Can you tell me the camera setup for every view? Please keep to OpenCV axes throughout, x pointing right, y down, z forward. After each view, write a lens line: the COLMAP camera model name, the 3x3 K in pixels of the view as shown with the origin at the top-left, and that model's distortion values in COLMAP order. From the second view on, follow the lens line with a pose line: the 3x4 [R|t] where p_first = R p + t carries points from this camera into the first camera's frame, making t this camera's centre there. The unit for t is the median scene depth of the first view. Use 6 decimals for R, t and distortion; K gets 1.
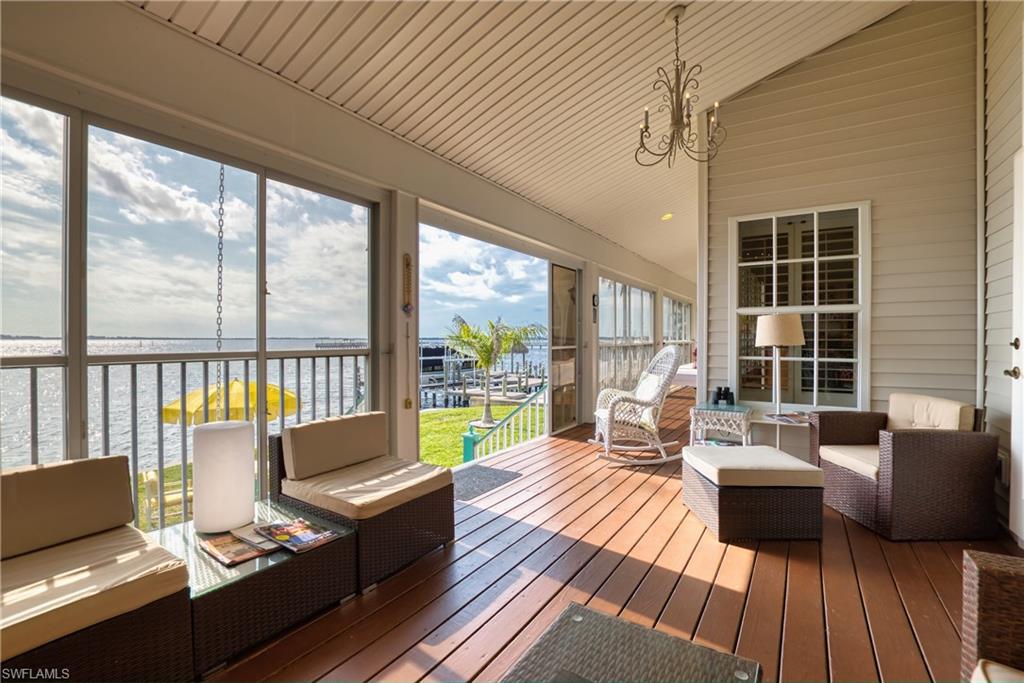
lens RADIAL K [[456.5, 0, 512.0], [0, 456.5, 341.5], [0, 0, 1]] dist [-0.010592, 0.000626]
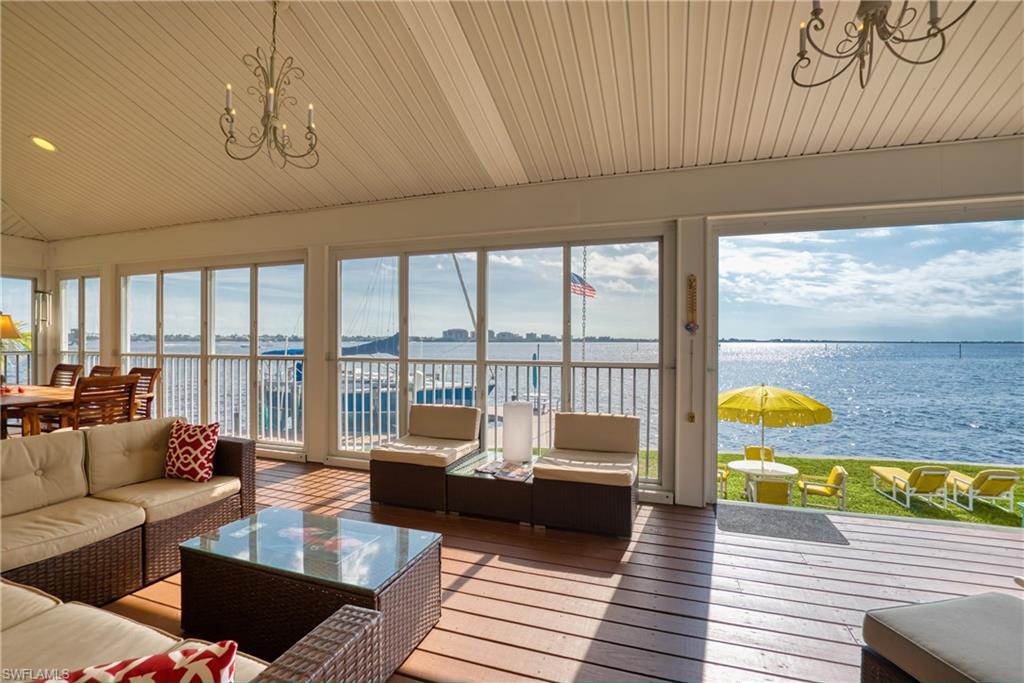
lens RADIAL K [[456.5, 0, 512.0], [0, 456.5, 341.5], [0, 0, 1]] dist [-0.010592, 0.000626]
pose [[0.250640, 0.004110, -0.968072, 0.683885], [-0.010244, 0.999946, 0.001593, -0.035484], [0.968026, 0.009518, 0.250669, 0.338611]]
